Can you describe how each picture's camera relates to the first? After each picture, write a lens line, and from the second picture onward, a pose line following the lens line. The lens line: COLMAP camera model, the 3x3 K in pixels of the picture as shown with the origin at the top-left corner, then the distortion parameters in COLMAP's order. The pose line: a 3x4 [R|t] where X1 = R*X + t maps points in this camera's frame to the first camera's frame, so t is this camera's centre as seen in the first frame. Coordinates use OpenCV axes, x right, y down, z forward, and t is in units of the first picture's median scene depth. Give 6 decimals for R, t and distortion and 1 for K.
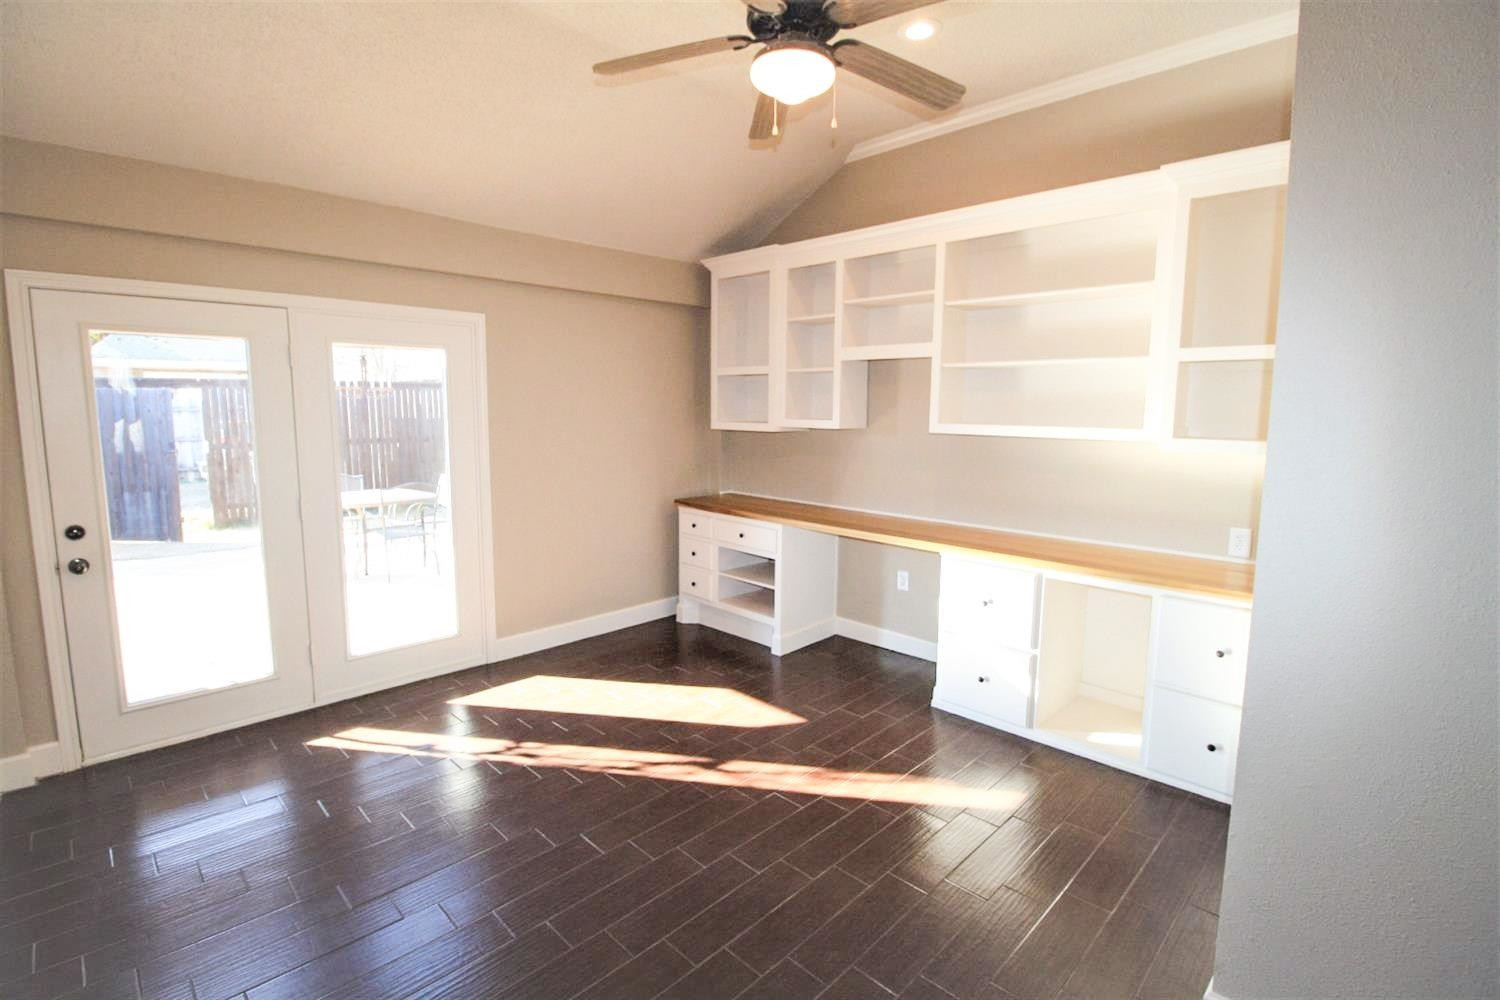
lens RADIAL K [[694.8, 0, 762.0], [0, 694.8, 491.0], [0, 0, 1]] dist [-0.009532, -0.007031]
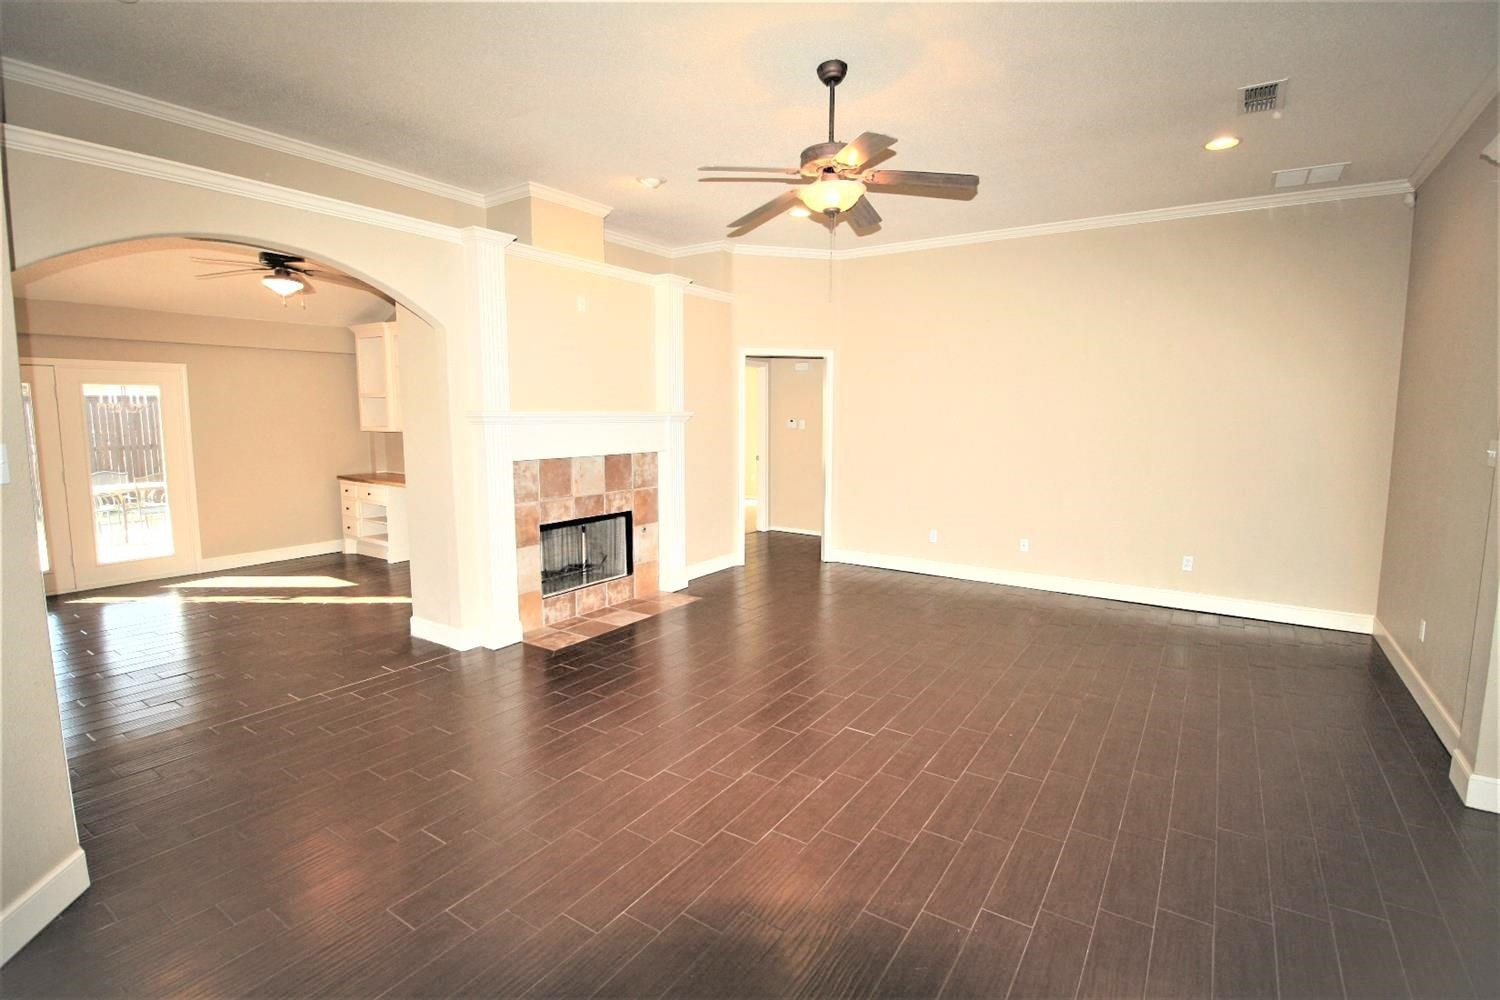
lens RADIAL K [[694.8, 0, 762.0], [0, 694.8, 491.0], [0, 0, 1]] dist [-0.009532, -0.007031]
pose [[0.979735, -0.024155, 0.198835, 0.590297], [0.025638, 0.999659, -0.004890, 0.092549], [-0.198650, 0.009889, 0.980021, -0.855754]]
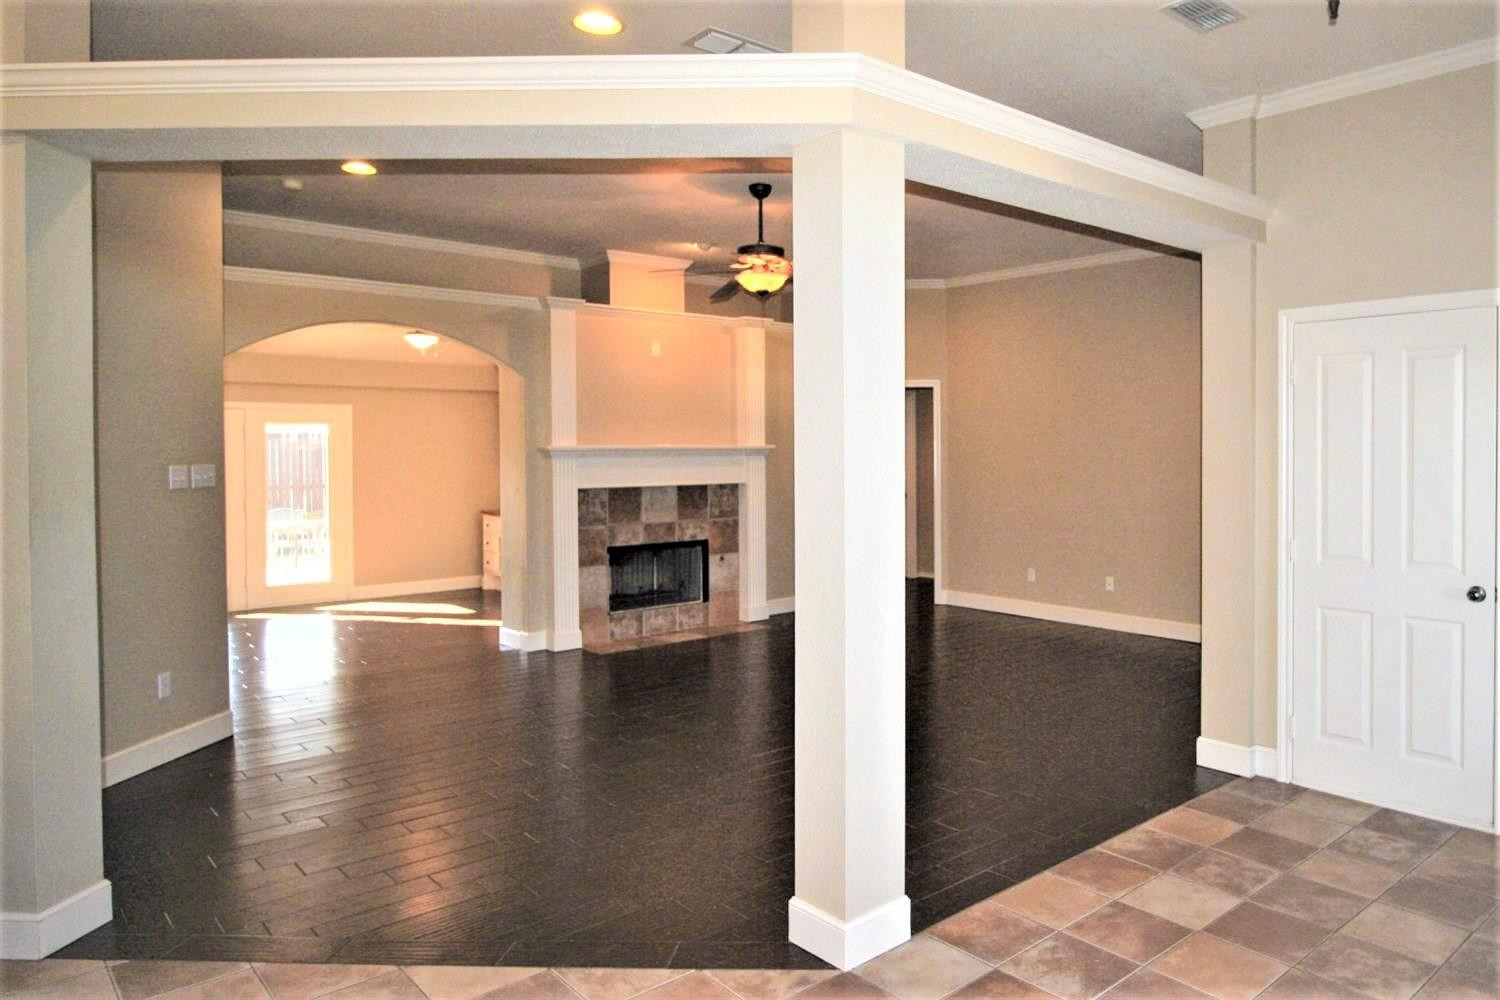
lens RADIAL K [[1009.2, 0, 926.5], [0, 1009.2, 462.5], [0, 0, 1]] dist [0.003467, 0.000198]
pose [[0.999943, -0.009313, -0.005242, 1.054465], [0.008710, 0.994418, -0.105156, 0.178997], [0.006192, 0.105104, 0.994442, -1.520139]]
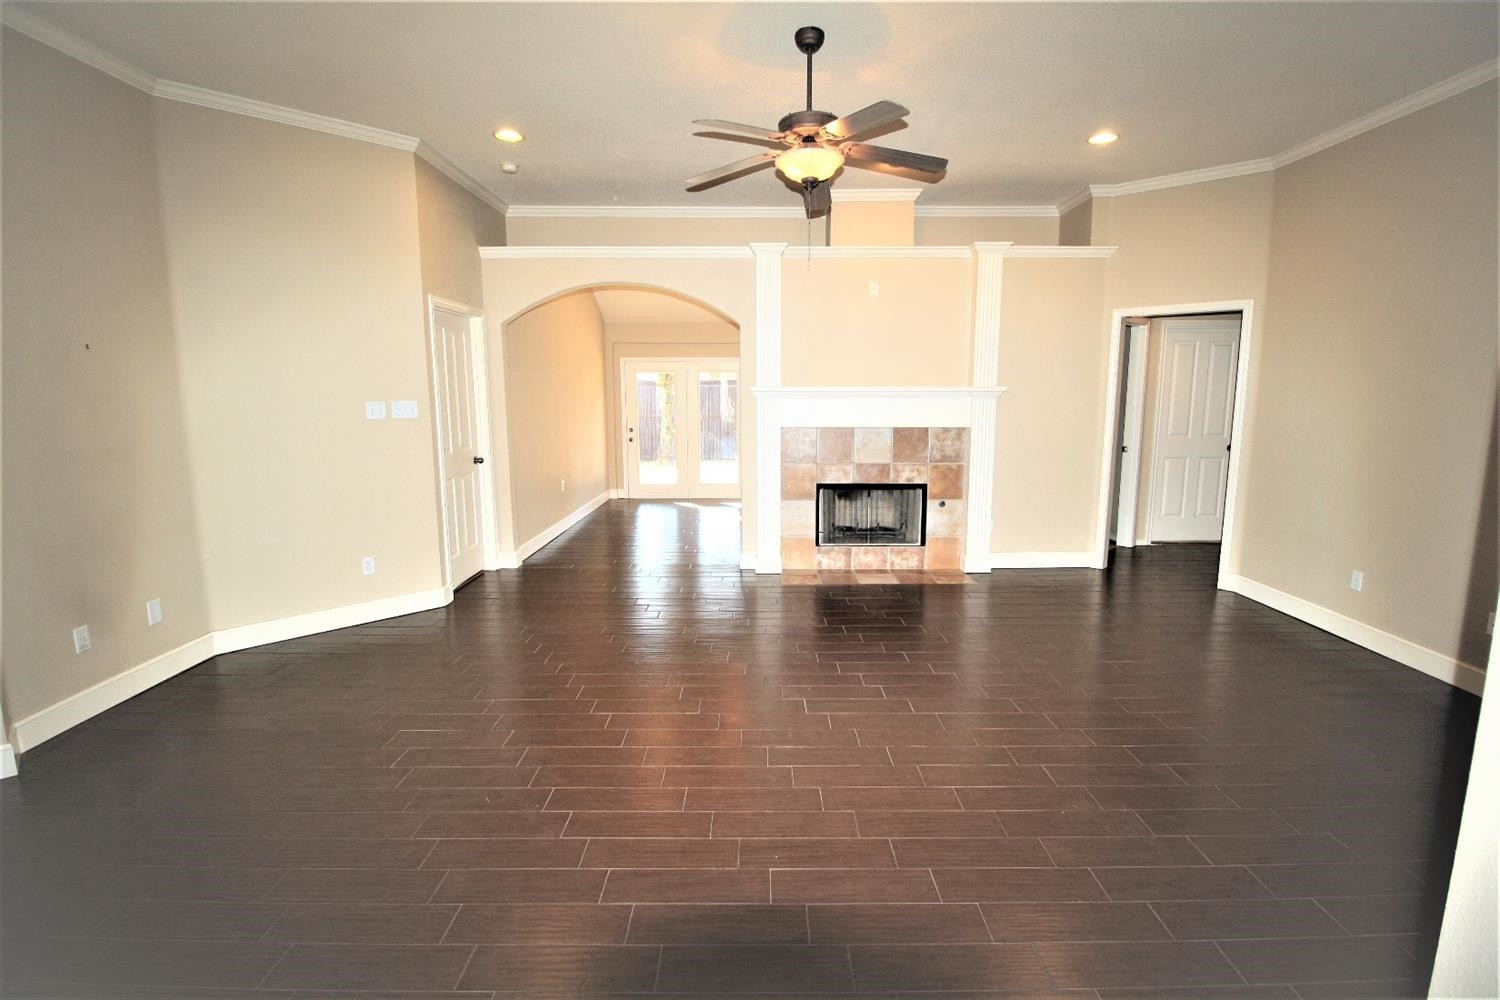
lens RADIAL K [[694.8, 0, 762.0], [0, 694.8, 491.0], [0, 0, 1]] dist [-0.009532, -0.007031]
pose [[0.702508, 0.095638, -0.705221, 1.336765], [-0.081350, 0.995225, 0.053930, 0.084282], [0.707011, 0.019484, 0.706934, -0.696464]]
